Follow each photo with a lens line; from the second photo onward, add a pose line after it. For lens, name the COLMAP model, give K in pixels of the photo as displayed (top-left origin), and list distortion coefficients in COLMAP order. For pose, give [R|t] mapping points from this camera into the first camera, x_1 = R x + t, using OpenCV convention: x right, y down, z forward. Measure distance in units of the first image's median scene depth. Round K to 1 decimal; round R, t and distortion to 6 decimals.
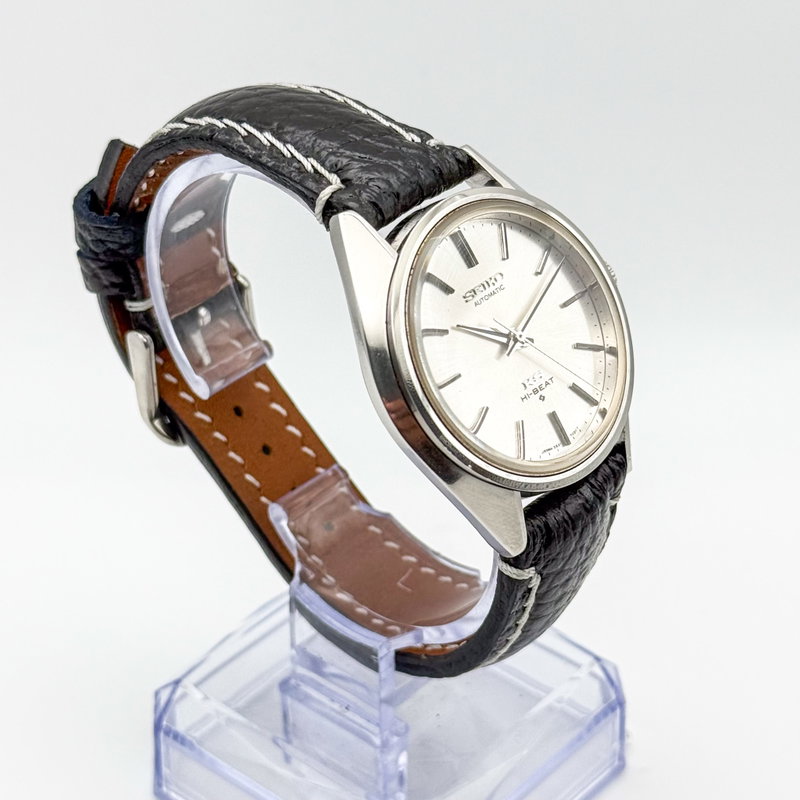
lens RADIAL K [[2071.7, 0, 400.0], [0, 2071.7, 400.0], [0, 0, 1]] dist [0.370306, -4.466975]
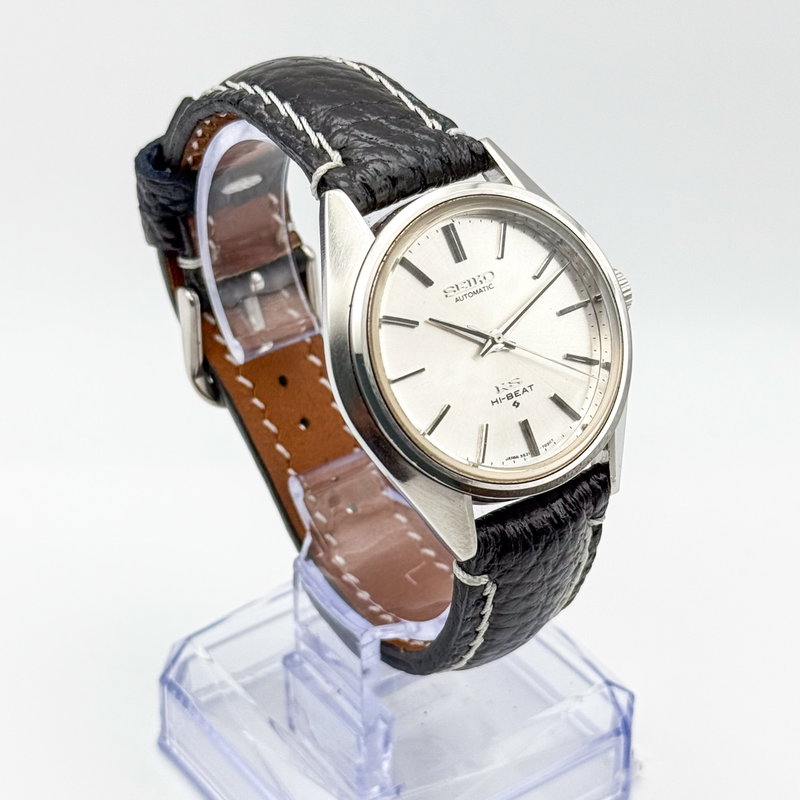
lens RADIAL K [[2071.7, 0, 400.0], [0, 2071.7, 400.0], [0, 0, 1]] dist [0.370306, -4.466975]
pose [[0.972770, 0.133080, -0.189759, 0.191155], [-0.131759, 0.991088, 0.019617, -0.014233], [0.190678, 0.005919, 0.981635, 0.033664]]
